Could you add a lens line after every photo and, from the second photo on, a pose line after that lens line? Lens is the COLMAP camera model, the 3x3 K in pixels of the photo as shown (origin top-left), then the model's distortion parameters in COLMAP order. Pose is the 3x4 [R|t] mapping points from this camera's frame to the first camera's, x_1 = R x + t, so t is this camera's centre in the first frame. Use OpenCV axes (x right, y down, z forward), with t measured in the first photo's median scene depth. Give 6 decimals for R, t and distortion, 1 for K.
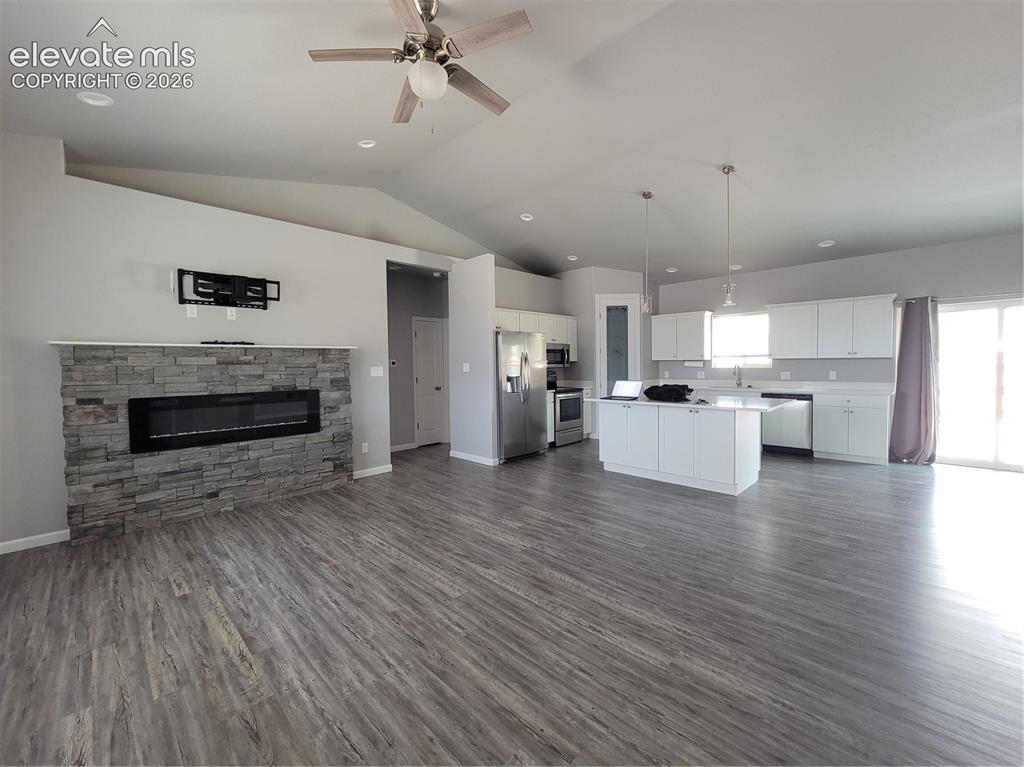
lens RADIAL K [[415.8, 0, 508.1], [0, 415.8, 378.3], [0, 0, 1]] dist [0.000154, -0.000016]
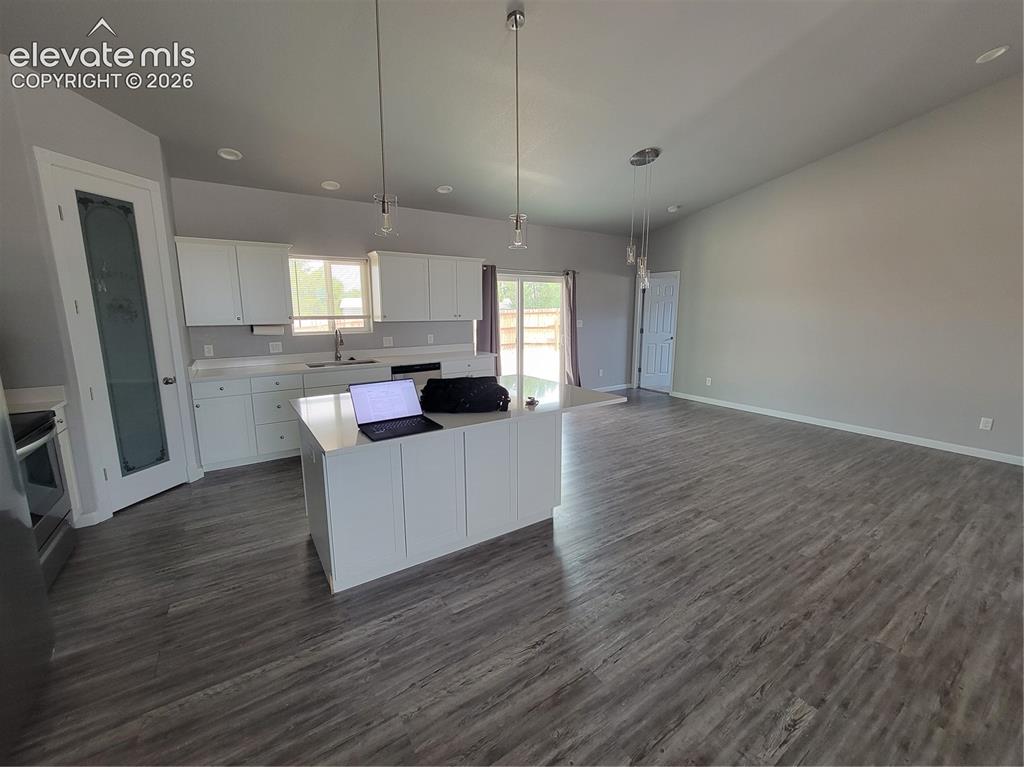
lens RADIAL K [[415.8, 0, 508.1], [0, 415.8, 378.3], [0, 0, 1]] dist [0.000154, -0.000016]
pose [[0.200234, -0.153844, 0.967594, -0.100741], [0.036143, 0.988082, 0.149622, -0.052293], [-0.979081, 0.005012, 0.203408, 0.626722]]
